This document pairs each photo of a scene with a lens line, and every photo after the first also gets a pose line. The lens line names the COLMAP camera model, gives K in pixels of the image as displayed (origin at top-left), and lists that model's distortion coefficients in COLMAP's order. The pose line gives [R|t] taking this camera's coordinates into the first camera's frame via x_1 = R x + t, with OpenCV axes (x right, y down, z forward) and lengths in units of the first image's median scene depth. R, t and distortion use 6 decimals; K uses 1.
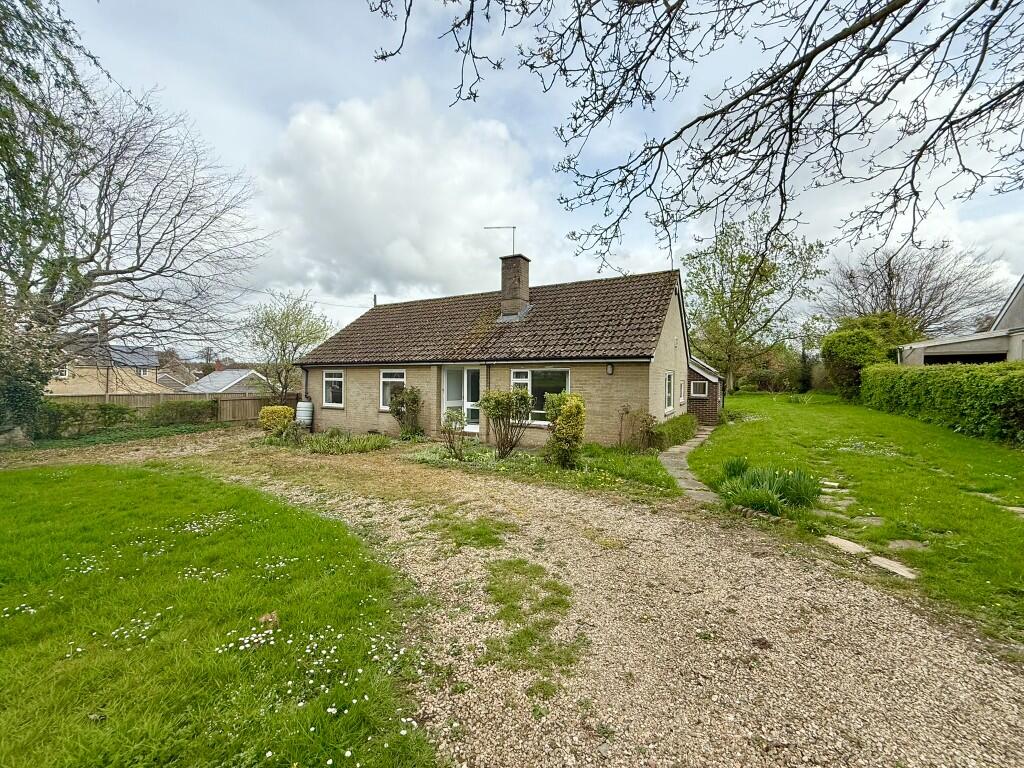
lens RADIAL K [[410.2, 0, 512.0], [0, 410.2, 384.0], [0, 0, 1]] dist [-0.000354, -0.000088]
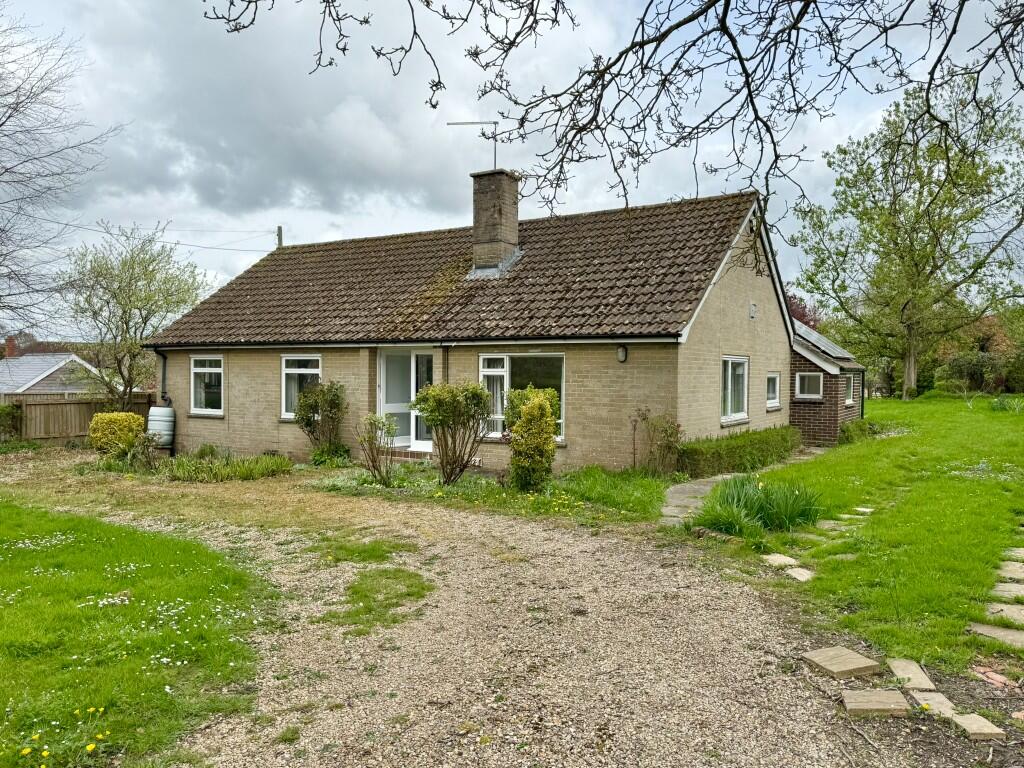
lens RADIAL K [[740.2, 0, 516.3], [0, 740.2, 387.7], [0, 0, 1]] dist [0.102796, -0.160447]
pose [[0.999609, -0.000627, -0.027971, 0.077776], [0.000940, 0.999937, 0.011180, 0.003517], [0.027962, -0.011202, 0.999546, -0.147723]]
